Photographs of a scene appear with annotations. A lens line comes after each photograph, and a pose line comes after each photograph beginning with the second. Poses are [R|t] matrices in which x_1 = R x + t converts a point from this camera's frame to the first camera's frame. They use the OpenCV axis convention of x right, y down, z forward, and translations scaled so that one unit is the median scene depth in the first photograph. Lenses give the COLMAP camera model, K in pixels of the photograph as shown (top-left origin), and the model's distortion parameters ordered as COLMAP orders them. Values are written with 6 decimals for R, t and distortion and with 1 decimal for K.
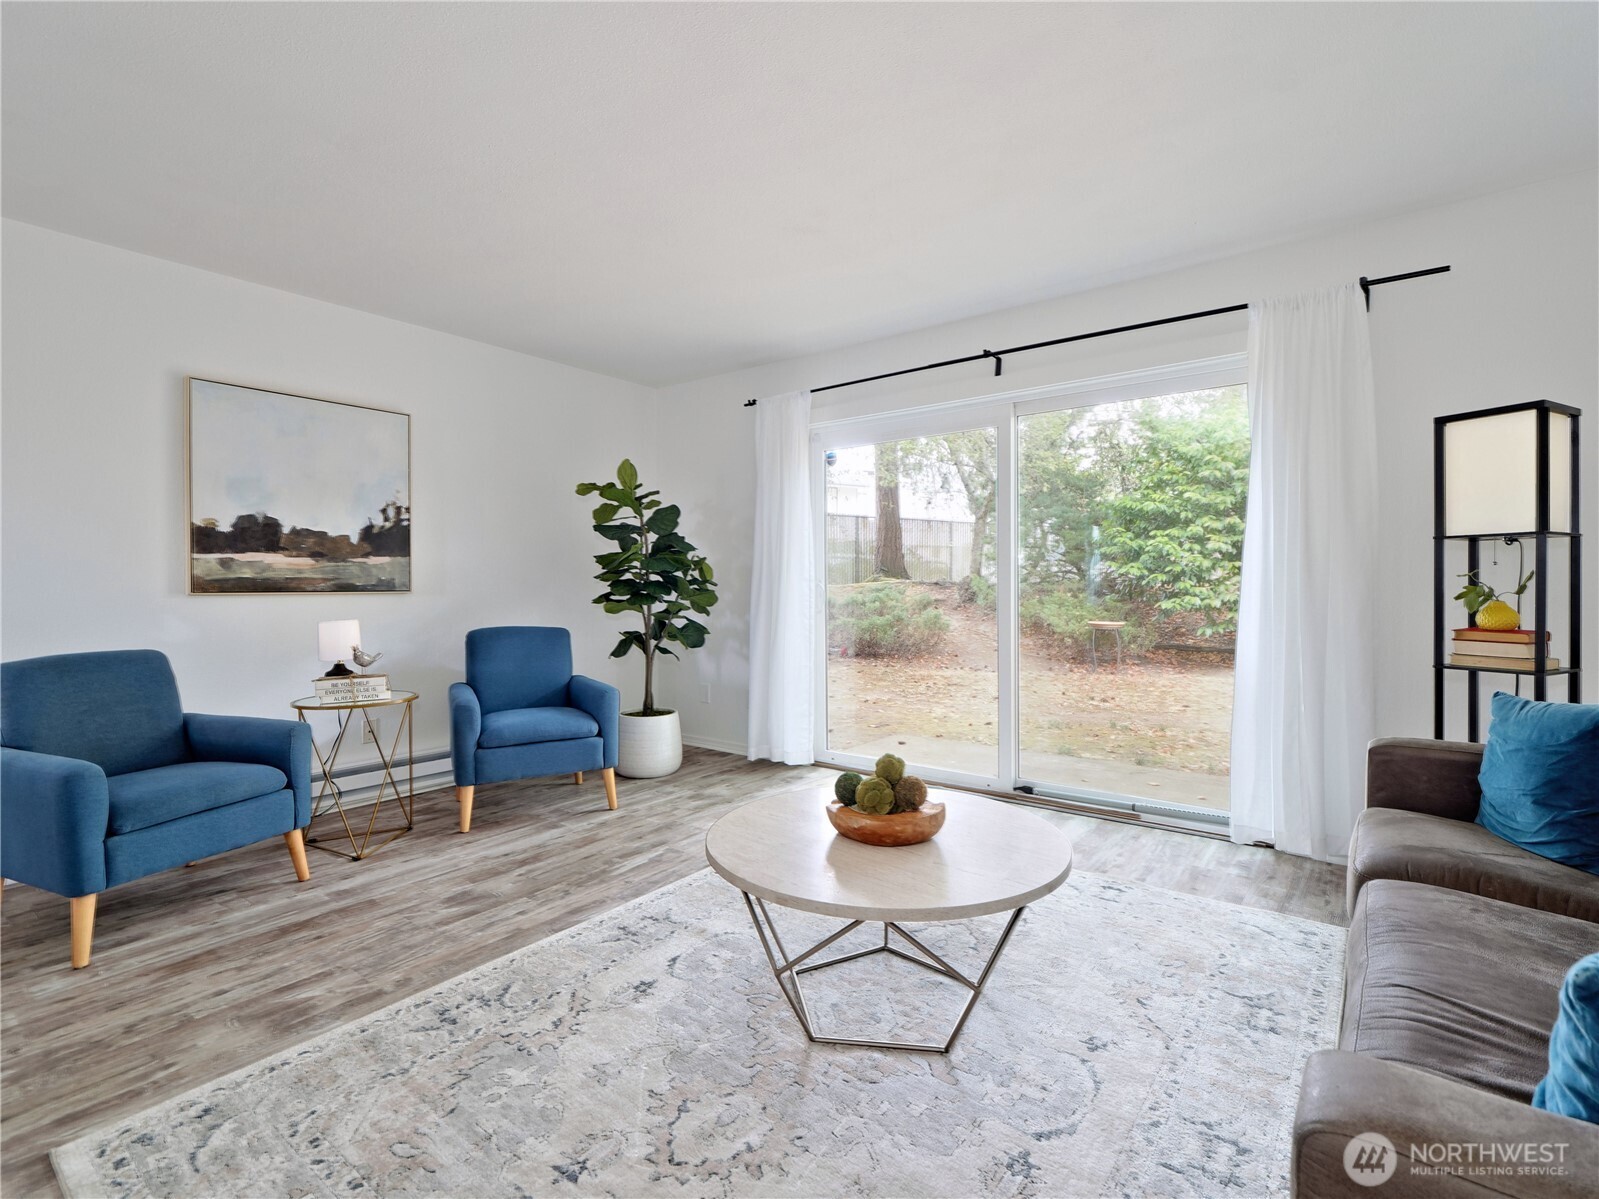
lens RADIAL K [[747.6, 0, 841.5], [0, 747.6, 590.8], [0, 0, 1]] dist [0.000052, -0.000089]
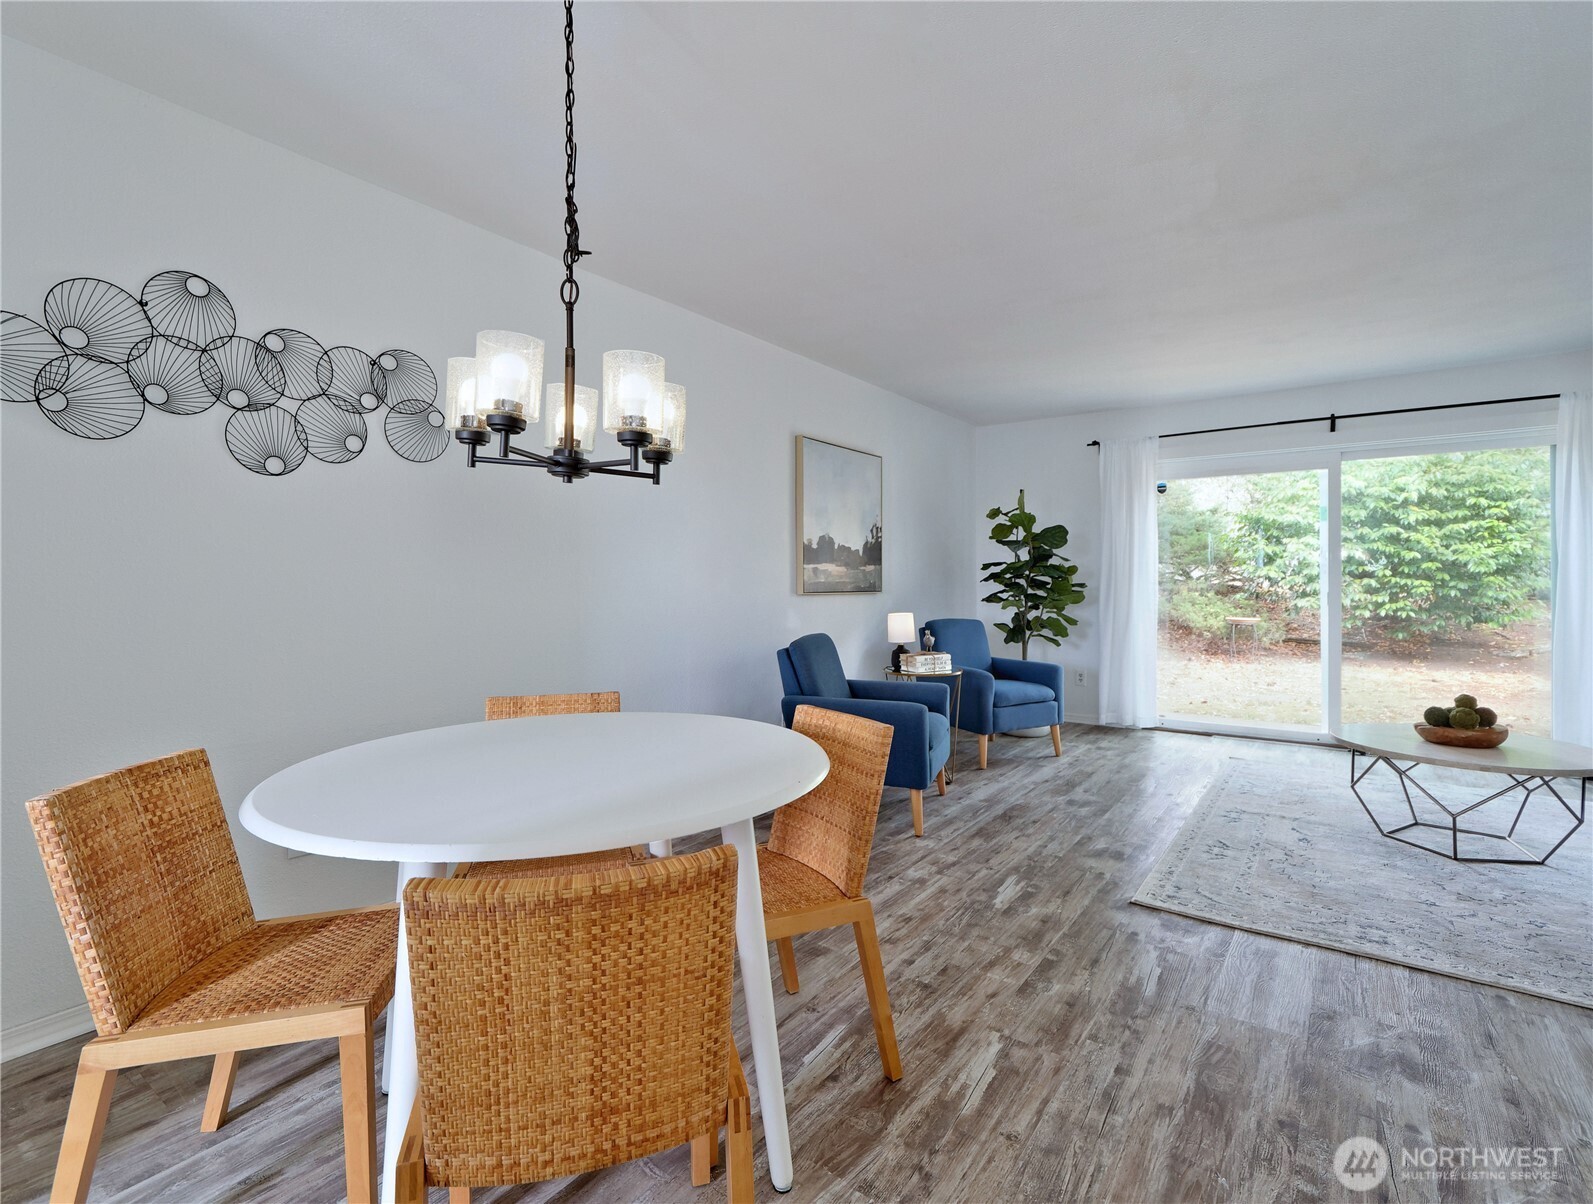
lens RADIAL K [[763.9, 0, 803.9], [0, 763.9, 574.4], [0, 0, 1]] dist [-0.002669, -0.000157]
pose [[0.999824, 0.003636, 0.018381, -0.851513], [-0.003316, 0.999843, -0.017429, -0.006353], [-0.018441, 0.017365, 0.999679, -0.388033]]
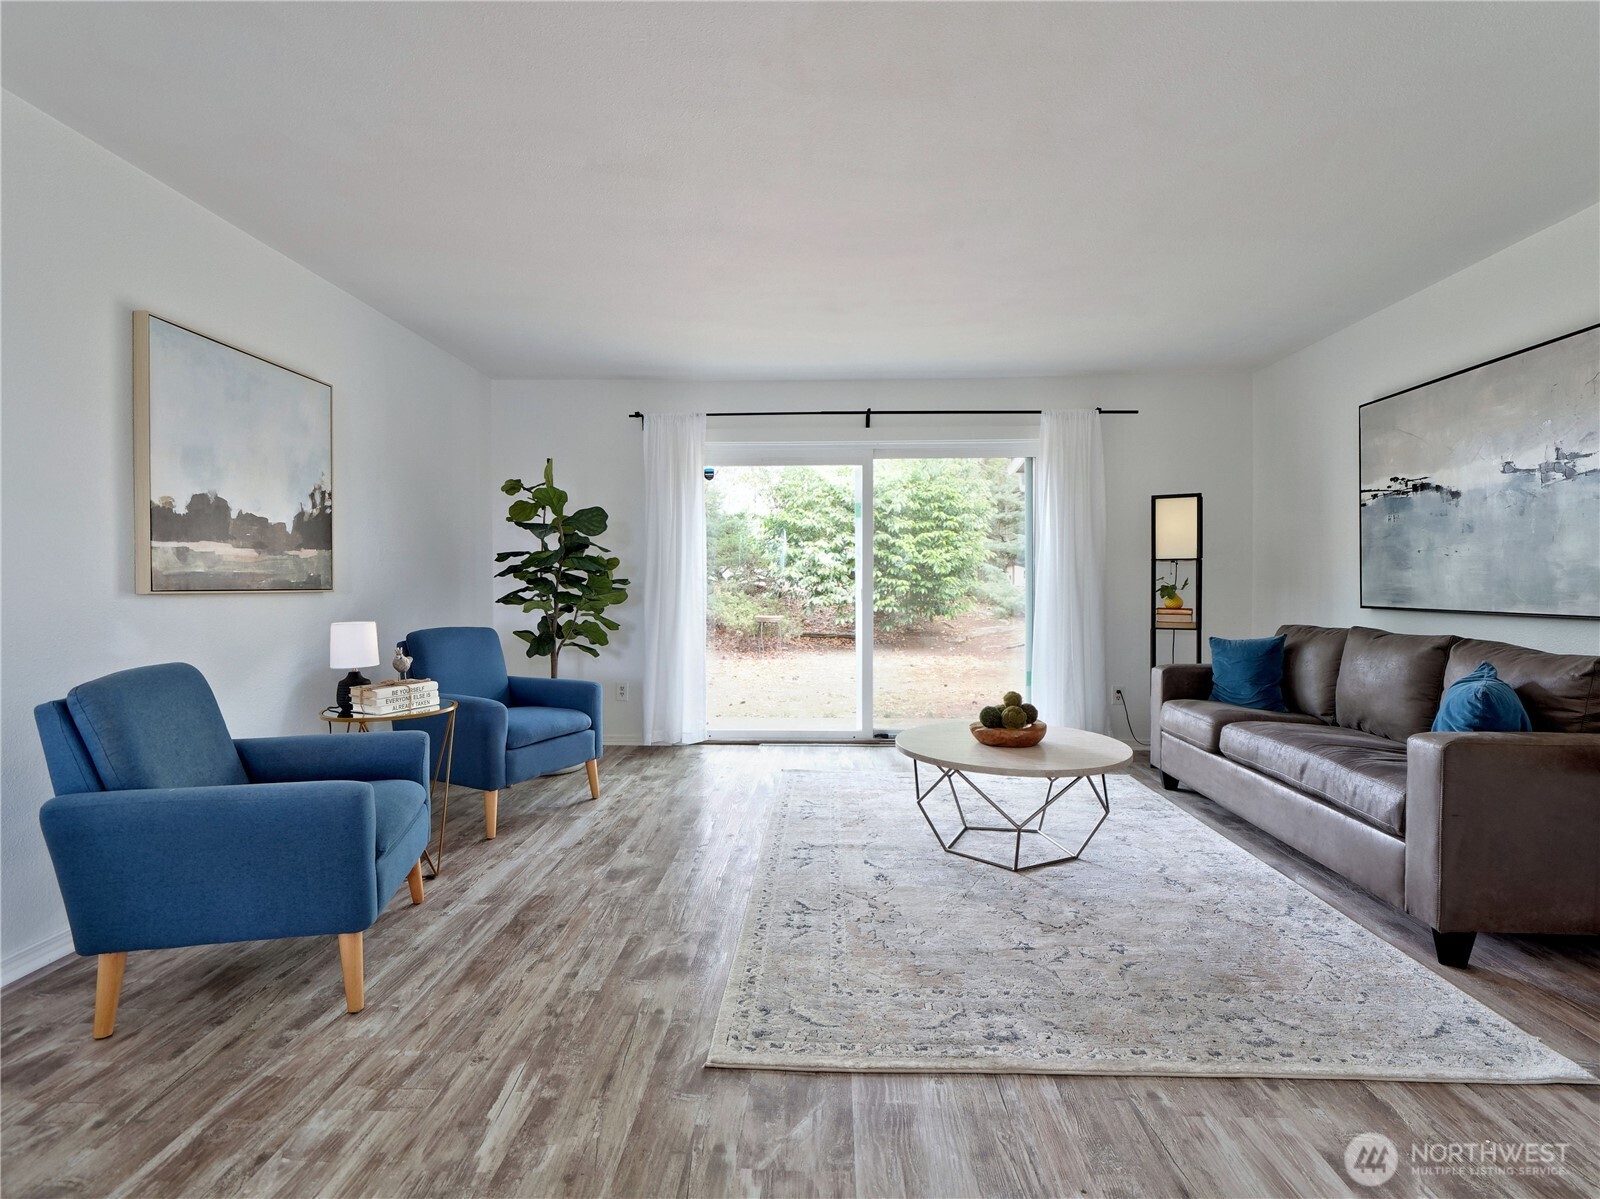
lens RADIAL K [[742.3, 0, 799.2], [0, 742.3, 589.7], [0, 0, 1]] dist [0.000643, -0.001366]
pose [[0.821944, -0.001183, 0.569567, -0.718286], [0.002629, 0.999995, -0.001716, 0.004007], [-0.569562, 0.002908, 0.821943, -0.016794]]
